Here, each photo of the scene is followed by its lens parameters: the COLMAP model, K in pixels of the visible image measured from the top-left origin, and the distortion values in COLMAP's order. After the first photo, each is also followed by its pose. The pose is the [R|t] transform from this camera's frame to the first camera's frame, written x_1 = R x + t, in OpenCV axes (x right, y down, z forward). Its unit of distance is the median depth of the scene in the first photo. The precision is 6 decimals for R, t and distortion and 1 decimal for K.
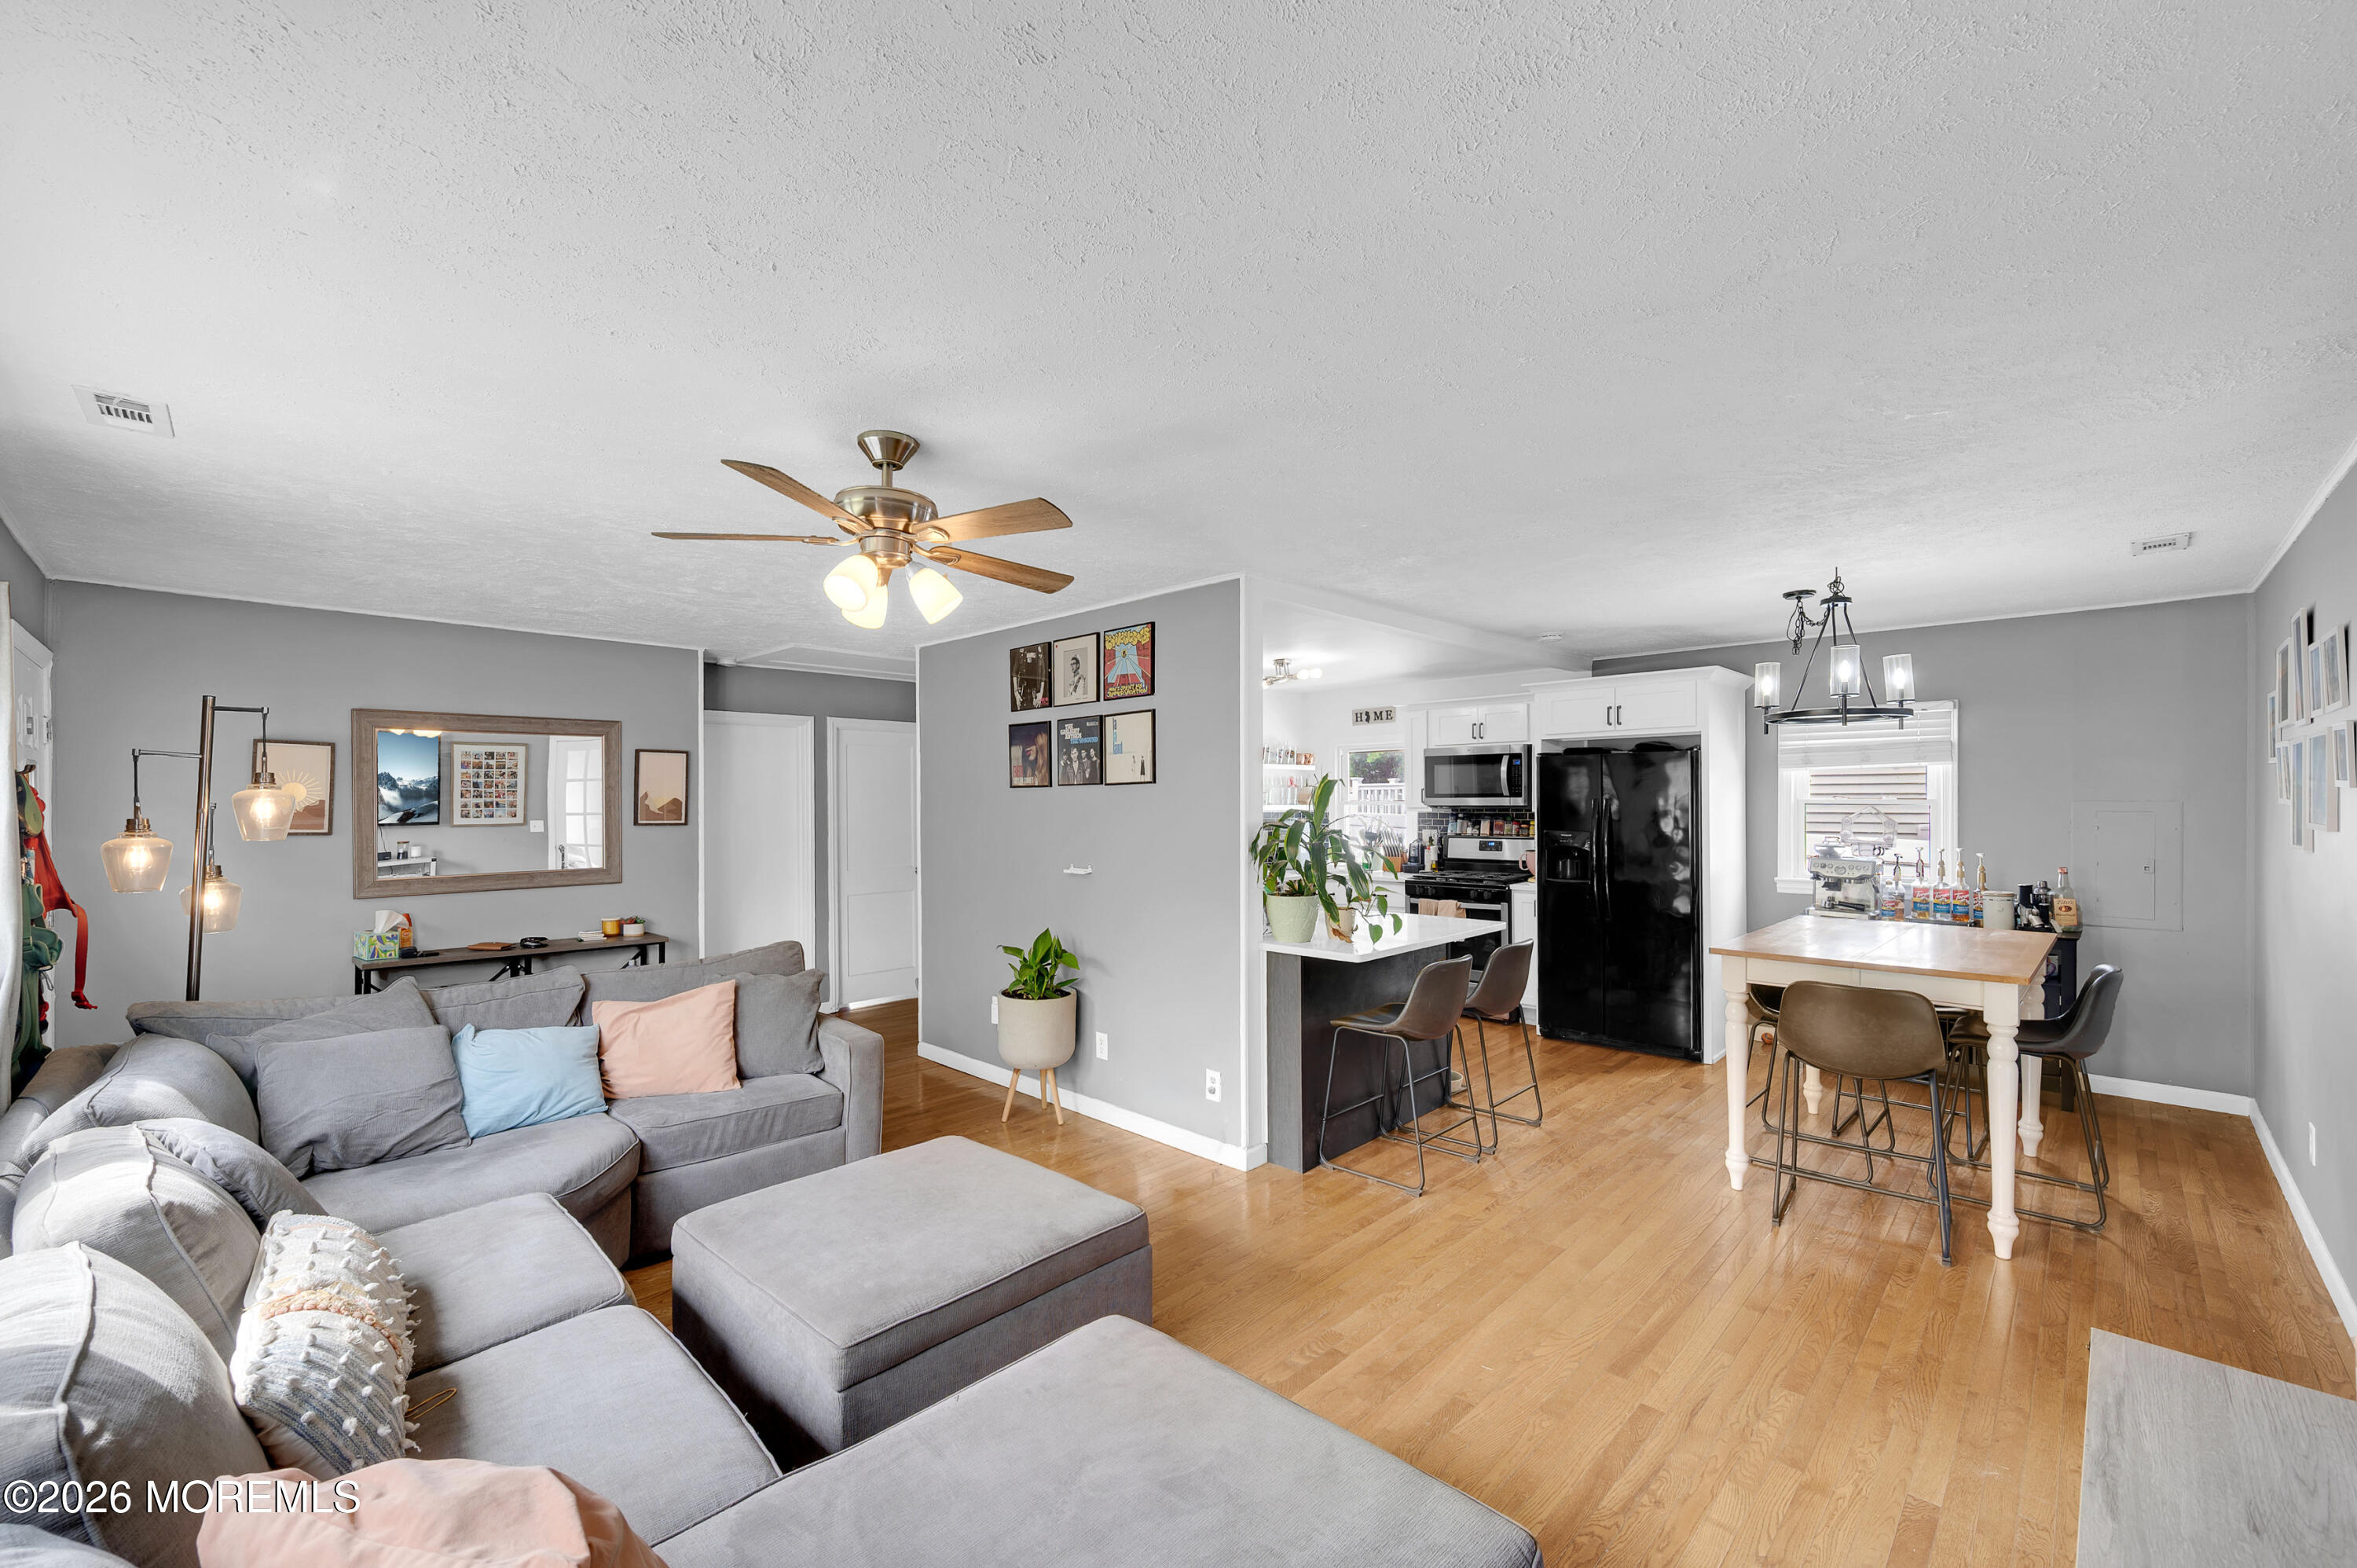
lens RADIAL K [[936.5, 0, 1190.2], [0, 936.5, 786.9], [0, 0, 1]] dist [0.002020, 0.000025]
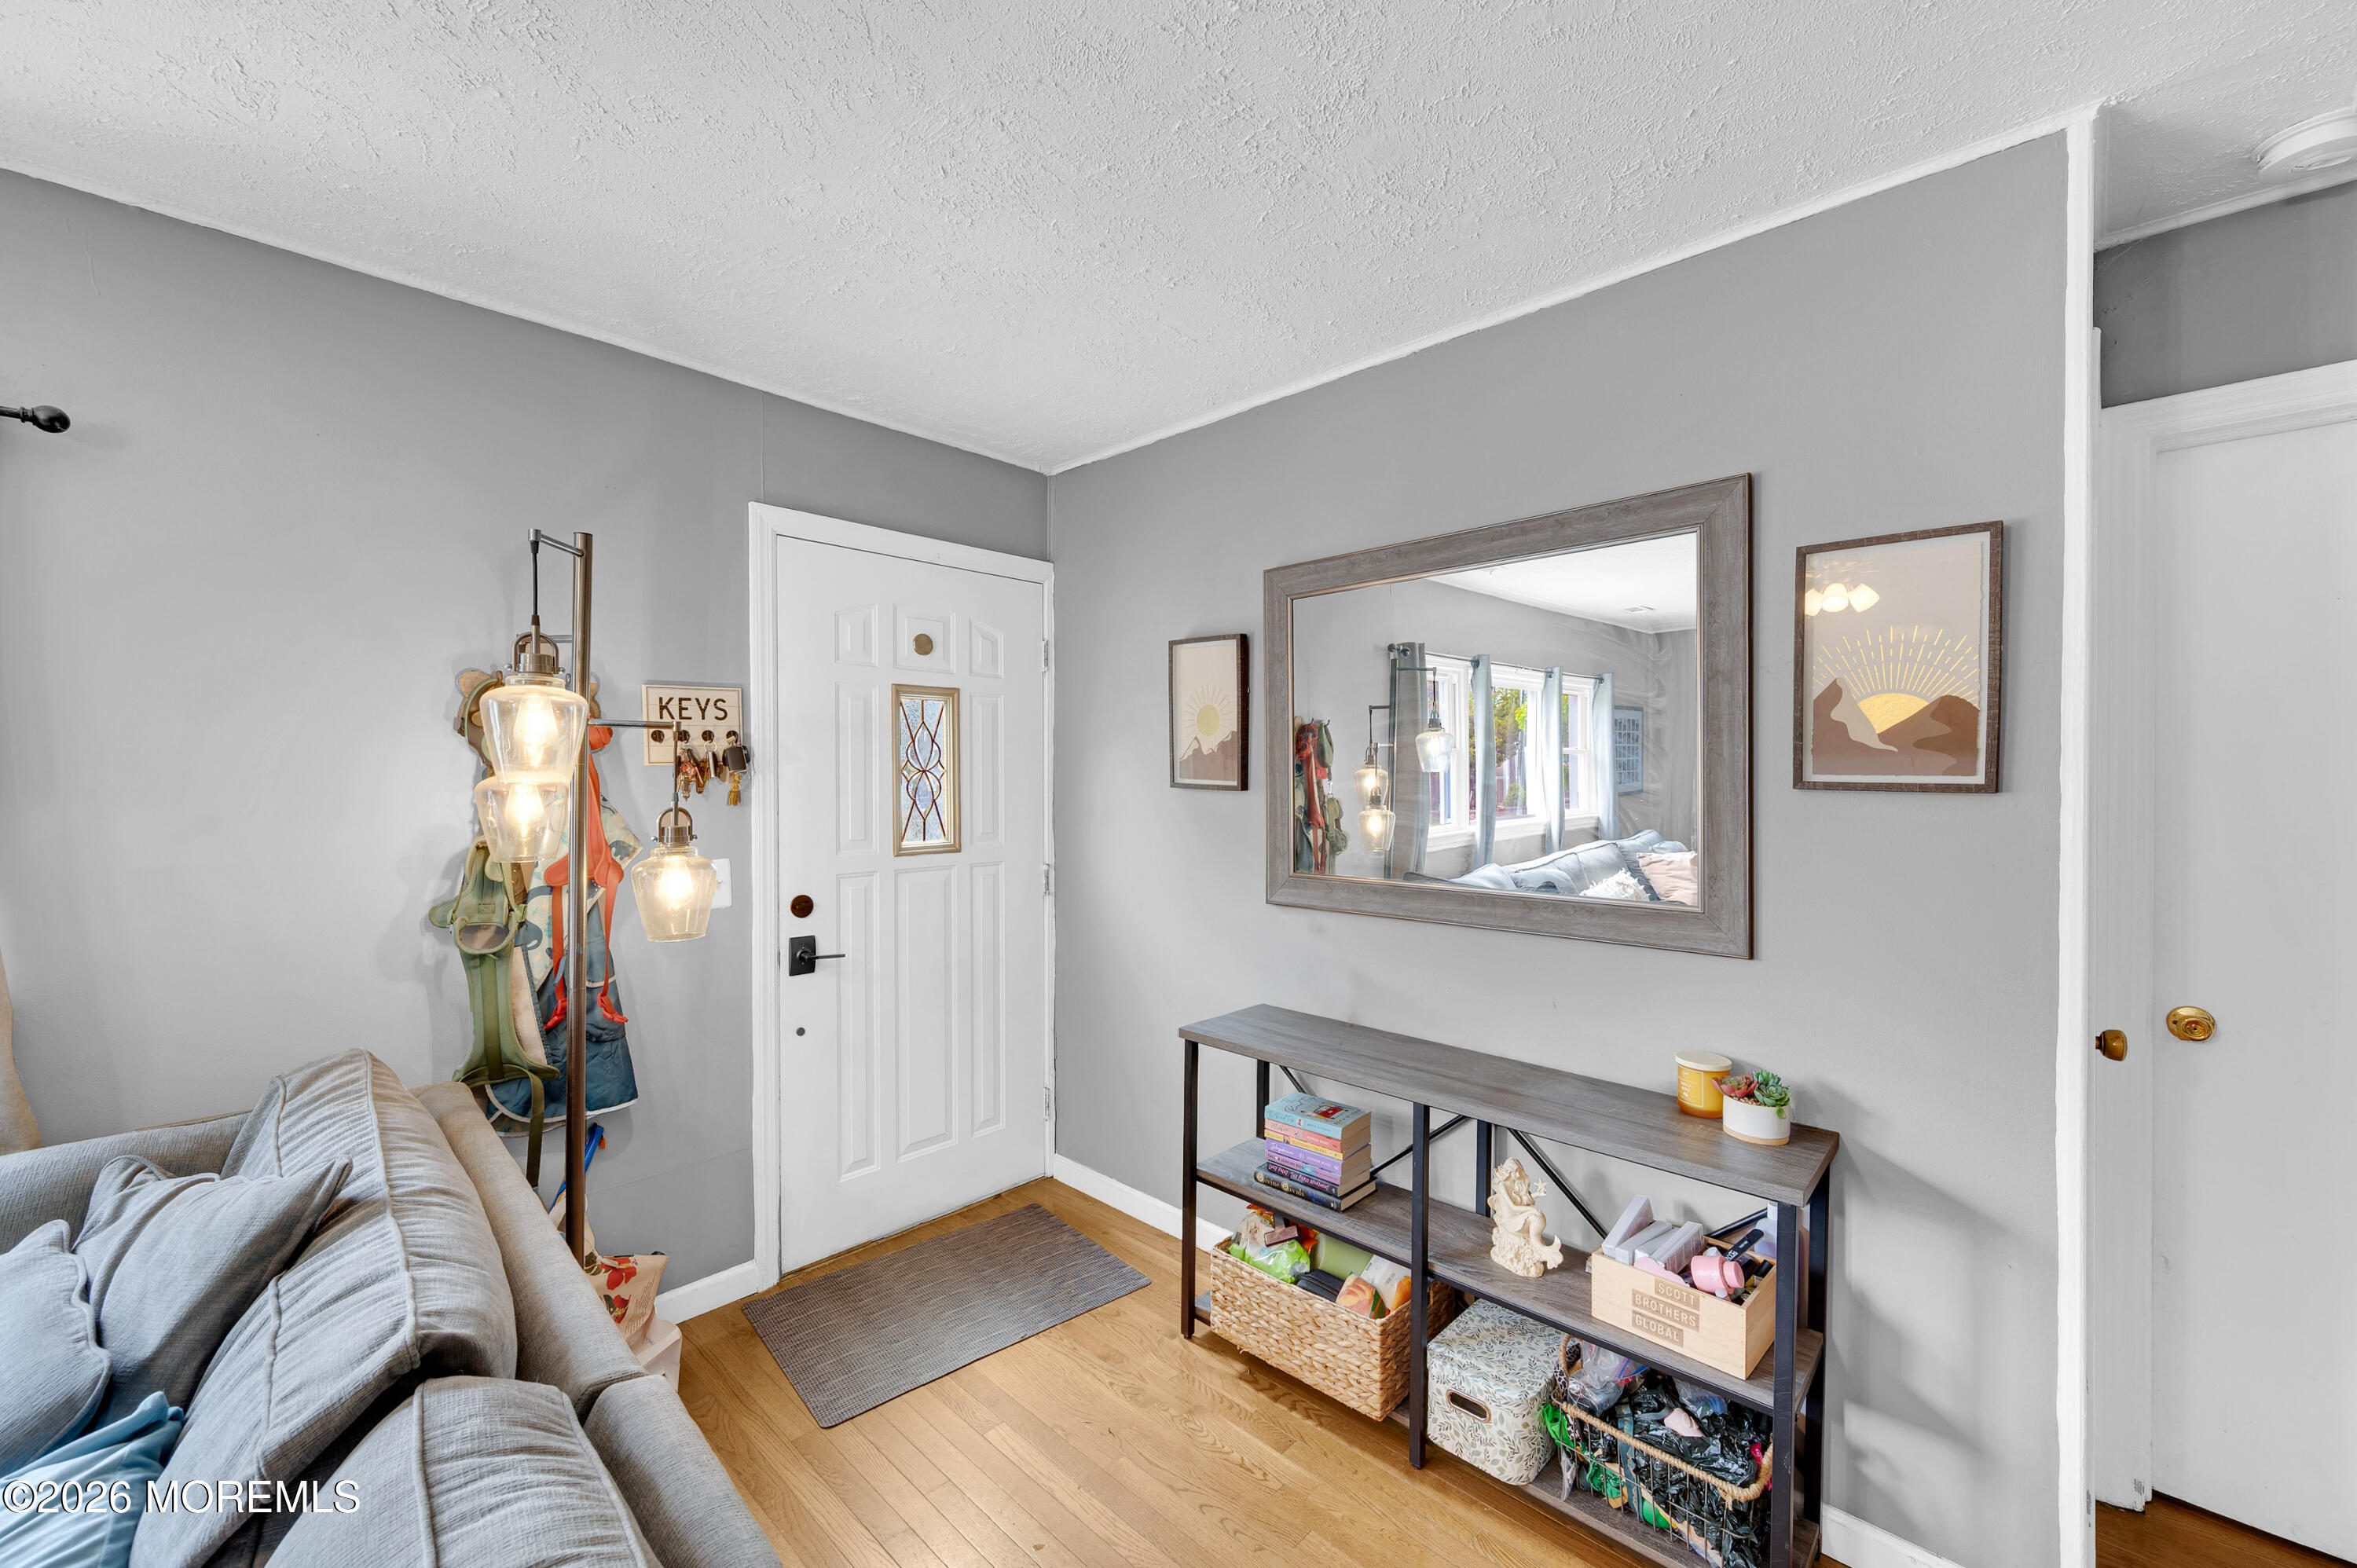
lens RADIAL K [[936.5, 0, 1190.2], [0, 936.5, 786.9], [0, 0, 1]] dist [0.002020, 0.000025]
pose [[0.016542, 0.013454, -0.999773, -0.294765], [0.014623, 0.999799, 0.013696, 0.035337], [0.999756, -0.014846, 0.016342, 0.838911]]
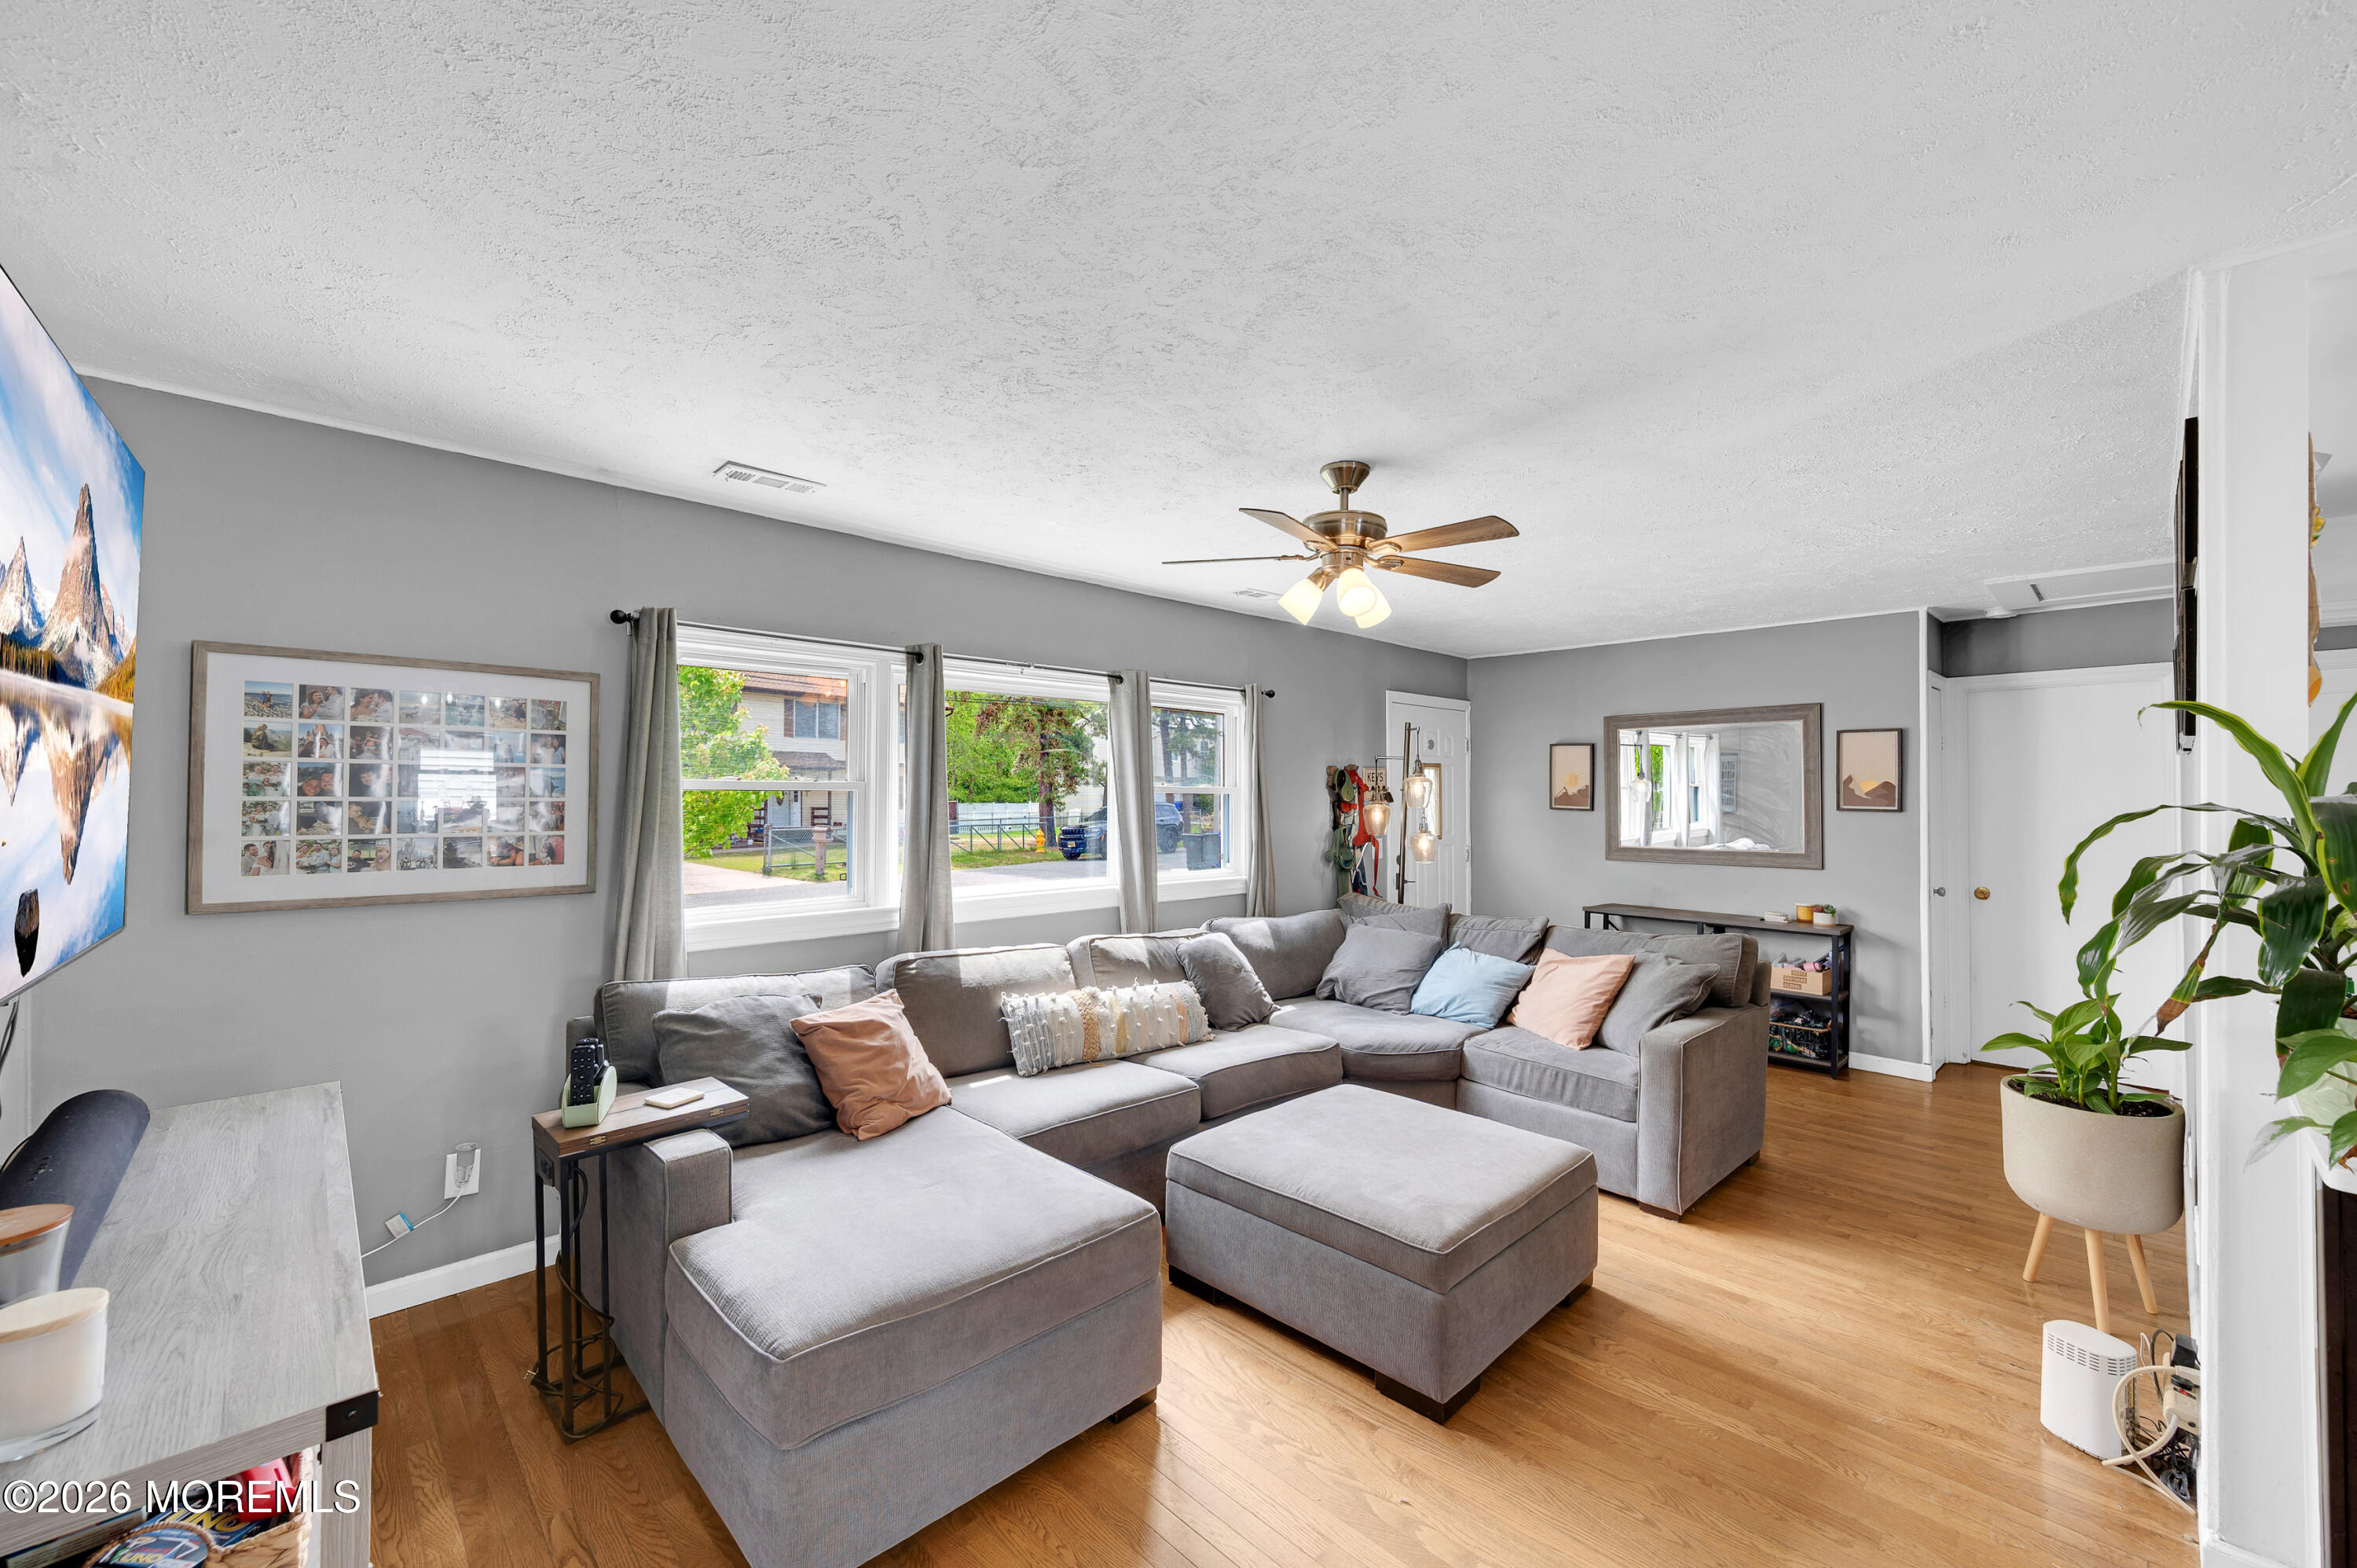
lens RADIAL K [[936.5, 0, 1190.2], [0, 936.5, 786.9], [0, 0, 1]] dist [0.002020, 0.000025]
pose [[-0.029879, -0.007279, -0.999527, 0.401121], [0.014546, 0.999864, -0.007716, 0.015712], [0.999448, -0.014770, -0.029769, 0.396946]]
